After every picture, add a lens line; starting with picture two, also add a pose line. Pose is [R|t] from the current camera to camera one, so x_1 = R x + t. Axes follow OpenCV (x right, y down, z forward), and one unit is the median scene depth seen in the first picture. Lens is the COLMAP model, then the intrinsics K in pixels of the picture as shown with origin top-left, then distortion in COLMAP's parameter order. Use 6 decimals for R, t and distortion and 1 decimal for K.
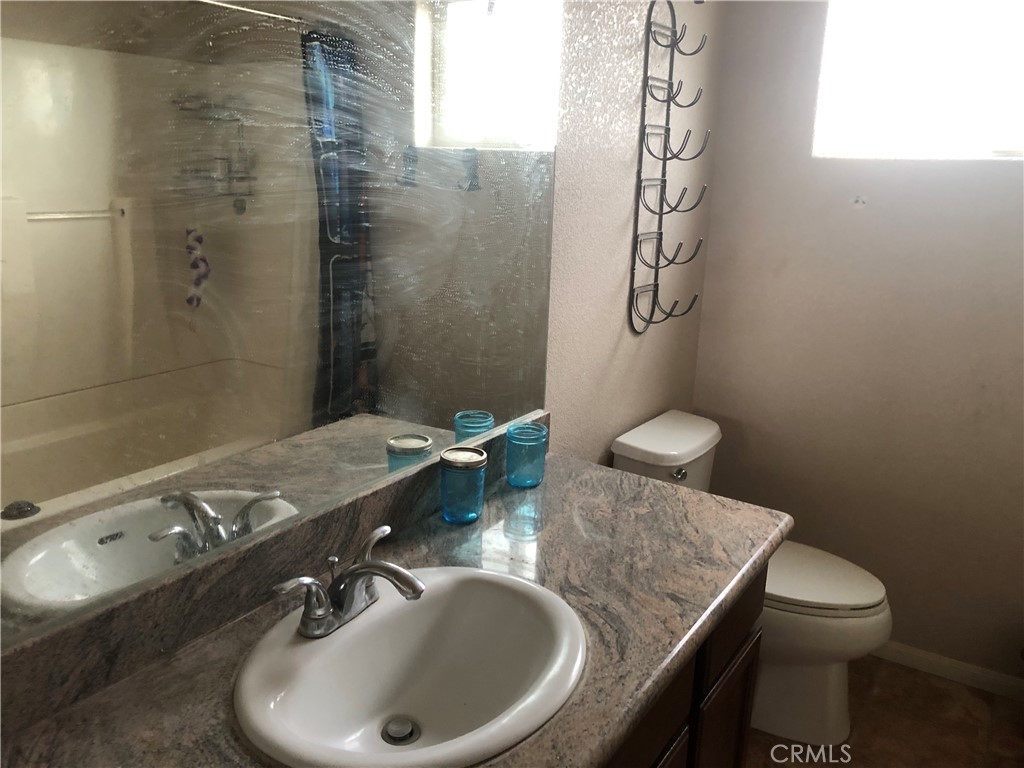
lens RADIAL K [[822.6, 0, 512.0], [0, 822.6, 384.0], [0, 0, 1]] dist [-0.009848, -0.009499]
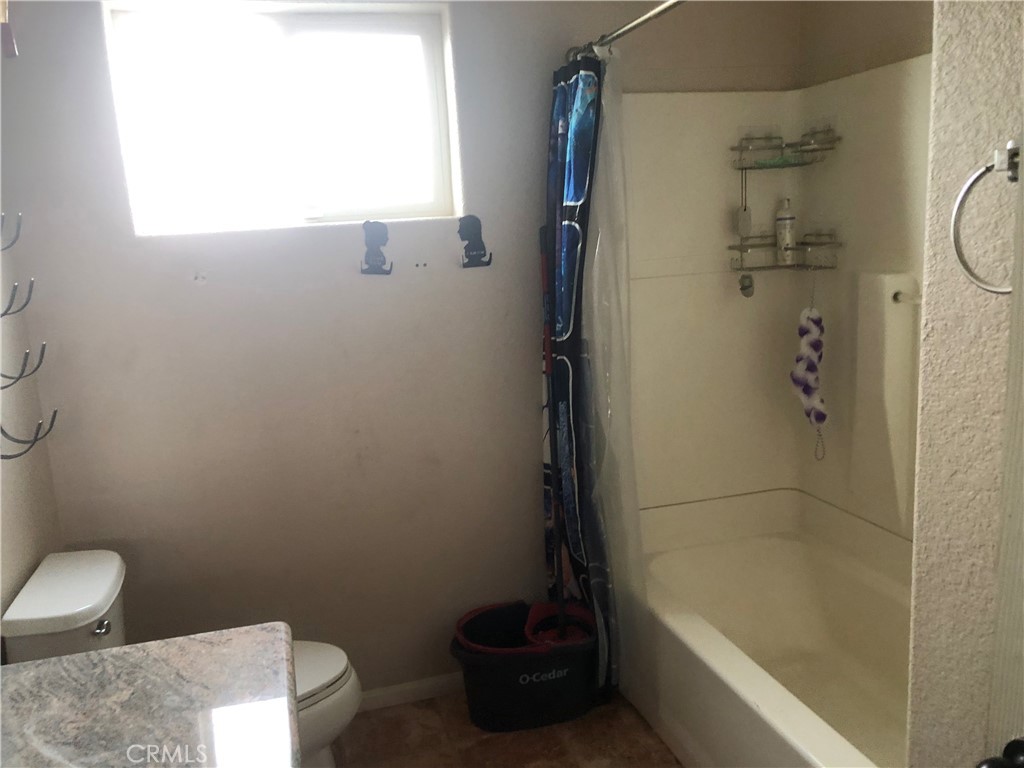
lens RADIAL K [[822.6, 0, 512.0], [0, 822.6, 384.0], [0, 0, 1]] dist [-0.009848, -0.009499]
pose [[0.640464, -0.203974, 0.740405, -0.105653], [0.270228, 0.962286, 0.031348, -0.047066], [-0.718876, 0.180000, 0.671430, 0.158273]]
